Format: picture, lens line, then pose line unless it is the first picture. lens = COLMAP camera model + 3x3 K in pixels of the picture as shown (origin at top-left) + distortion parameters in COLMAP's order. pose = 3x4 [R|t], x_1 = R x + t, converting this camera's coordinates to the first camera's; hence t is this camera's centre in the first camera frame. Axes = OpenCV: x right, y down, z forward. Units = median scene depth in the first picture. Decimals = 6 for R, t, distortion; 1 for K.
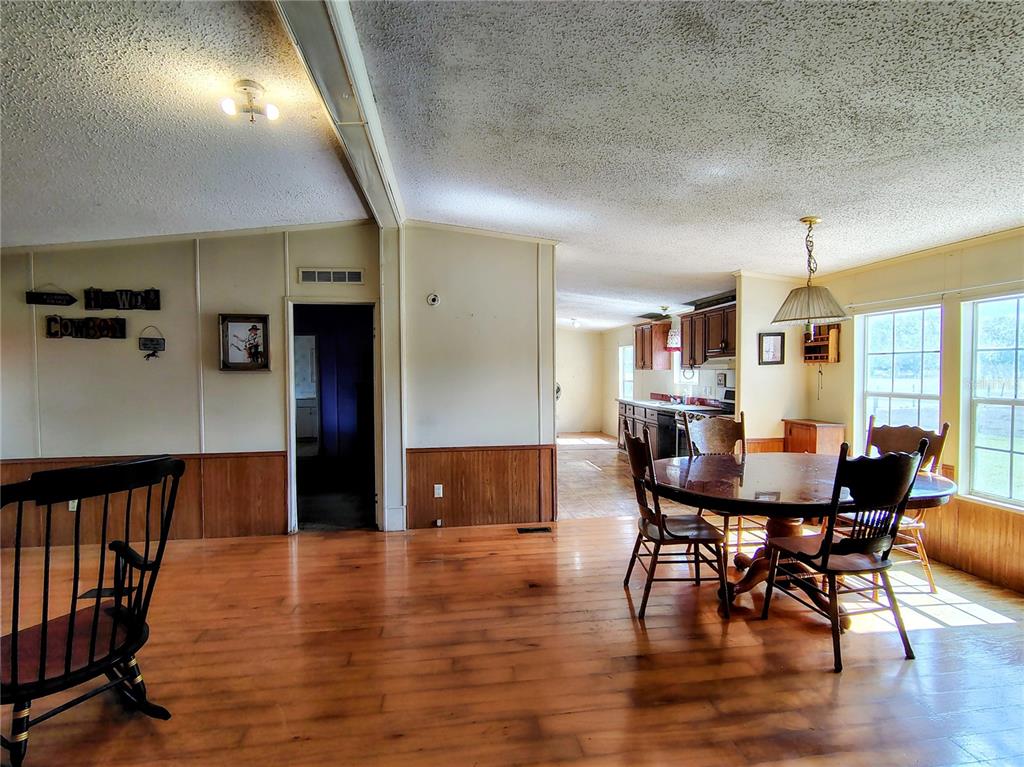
lens RADIAL K [[479.4, 0, 512.9], [0, 479.4, 382.8], [0, 0, 1]] dist [-0.001174, 0.000369]
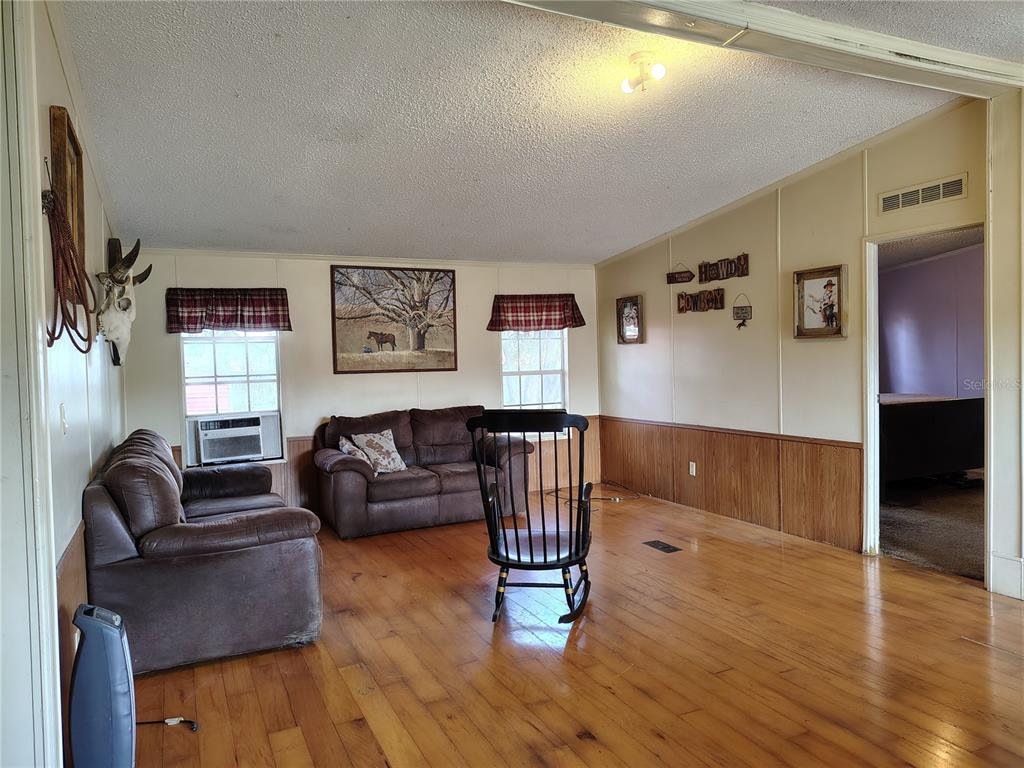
lens RADIAL K [[704.6, 0, 514.0], [0, 704.6, 386.0], [0, 0, 1]] dist [0.037004, -0.035055]
pose [[0.302314, 0.034189, -0.952595, 0.701199], [0.004325, 0.999297, 0.037238, 0.013775], [0.953199, -0.015377, 0.301954, 0.243063]]
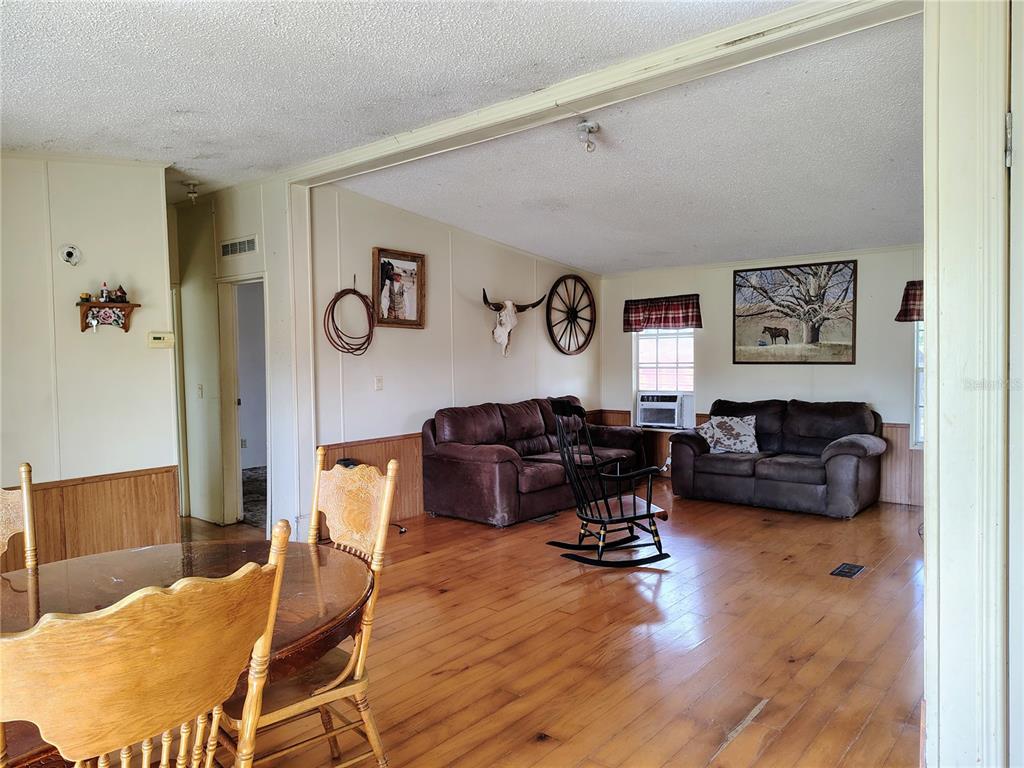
lens RADIAL K [[704.6, 0, 515.2], [0, 704.6, 402.3], [0, 0, 1]] dist [0.037004, -0.035055]
pose [[-0.748061, 0.065106, -0.660429, 0.744353], [0.005525, 0.995752, 0.091905, -0.054738], [0.663607, 0.065102, -0.745243, 1.985437]]
